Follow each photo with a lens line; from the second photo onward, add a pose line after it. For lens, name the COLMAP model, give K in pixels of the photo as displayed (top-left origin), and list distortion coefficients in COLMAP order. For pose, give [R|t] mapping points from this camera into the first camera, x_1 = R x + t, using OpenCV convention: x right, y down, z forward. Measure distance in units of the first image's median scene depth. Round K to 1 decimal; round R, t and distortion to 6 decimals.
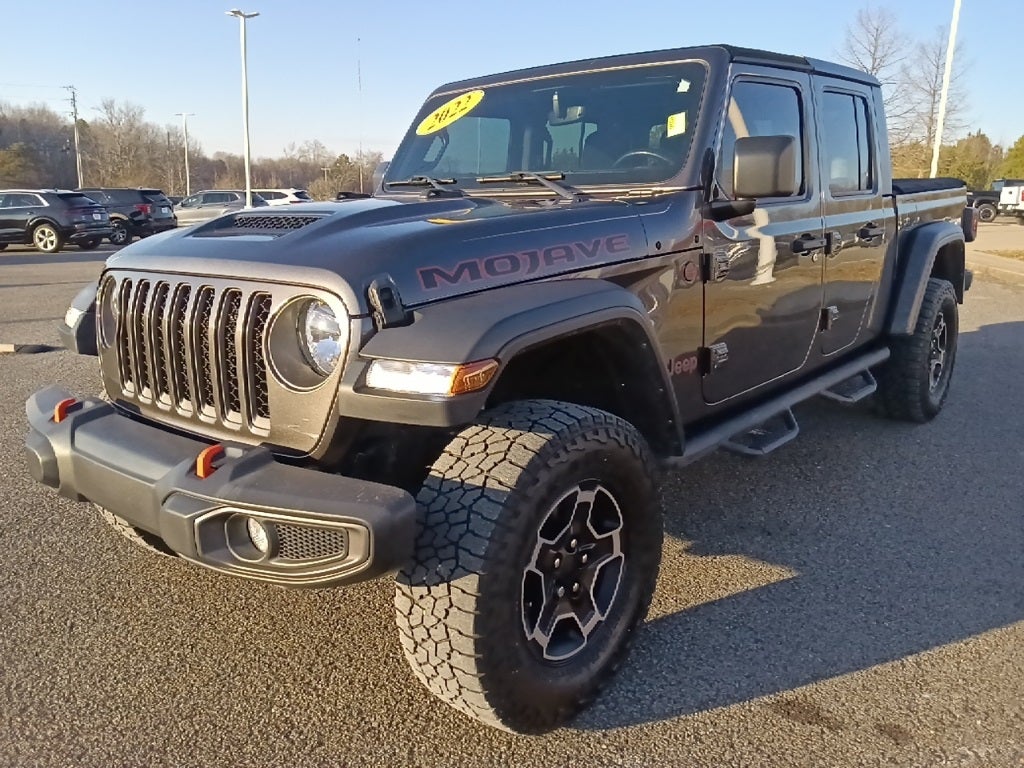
lens RADIAL K [[855.4, 0, 515.4], [0, 855.4, 388.4], [0, 0, 1]] dist [0.055494, -0.076092]
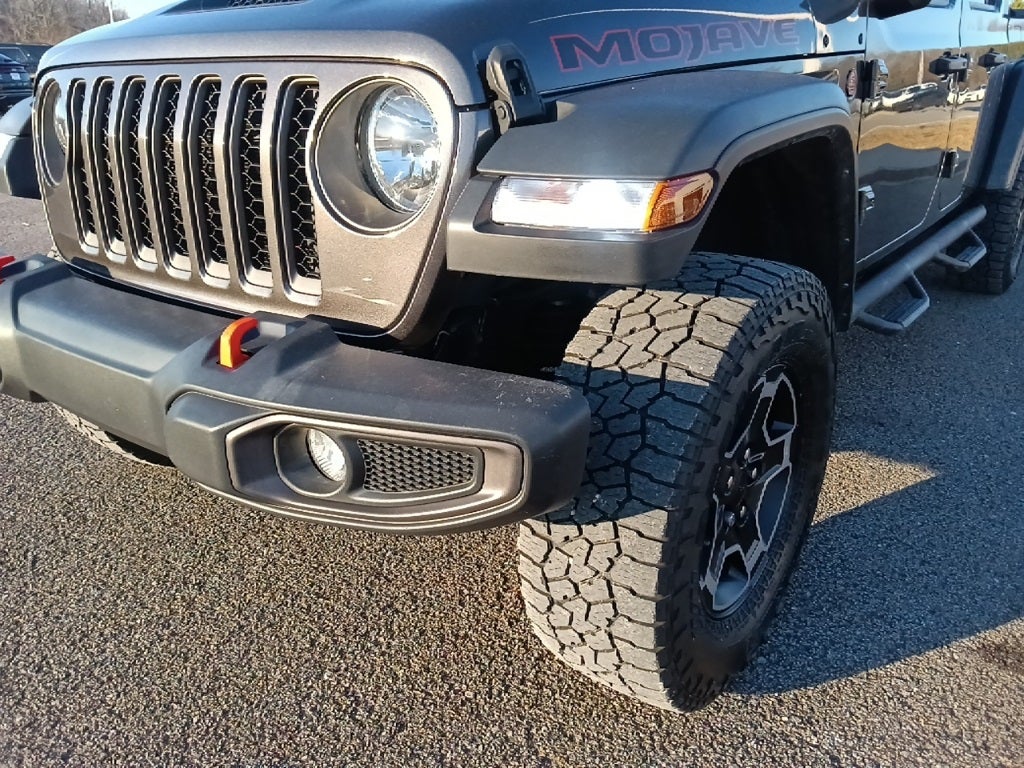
lens RADIAL K [[855.4, 0, 519.1], [0, 855.4, 390.1], [0, 0, 1]] dist [0.055494, -0.076092]
pose [[0.998174, -0.012684, 0.059050, -0.162364], [0.004376, 0.990318, 0.138748, 0.027143], [-0.060239, -0.138237, 0.988566, 0.302699]]
